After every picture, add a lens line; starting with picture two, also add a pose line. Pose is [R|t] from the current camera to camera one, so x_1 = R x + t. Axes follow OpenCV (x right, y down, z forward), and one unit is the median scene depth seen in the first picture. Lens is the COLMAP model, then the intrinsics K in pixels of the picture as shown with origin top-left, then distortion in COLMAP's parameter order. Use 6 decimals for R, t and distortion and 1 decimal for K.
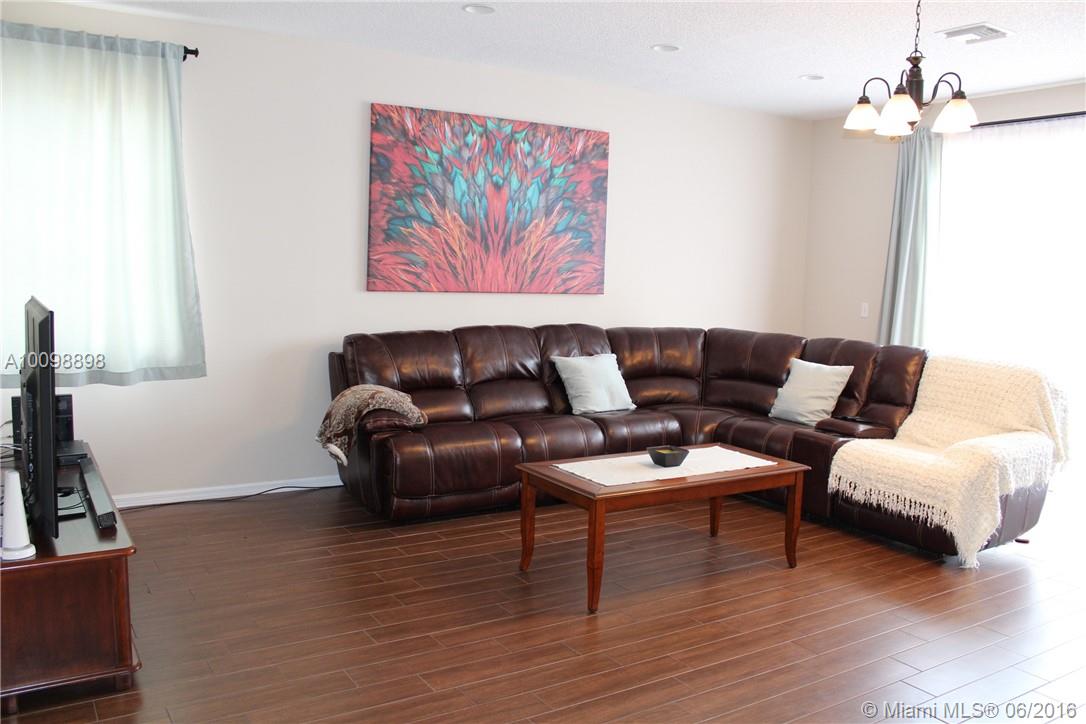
lens RADIAL K [[908.3, 0, 545.2], [0, 908.3, 359.5], [0, 0, 1]] dist [-0.142565, 0.115753]
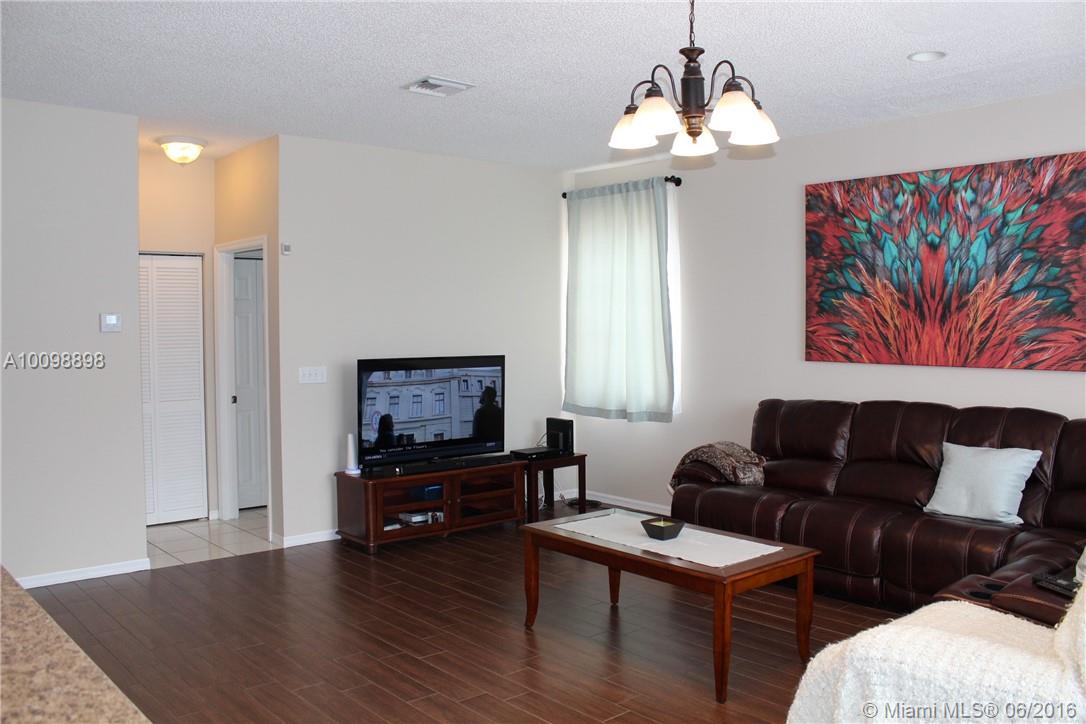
lens RADIAL K [[908.3, 0, 533.5], [0, 908.3, 362.7], [0, 0, 1]] dist [-0.142565, 0.115753]
pose [[0.145862, 0.015480, -0.989184, 0.763140], [-0.091624, 0.995791, 0.002072, -0.043993], [0.985053, 0.090331, 0.146666, 0.501964]]
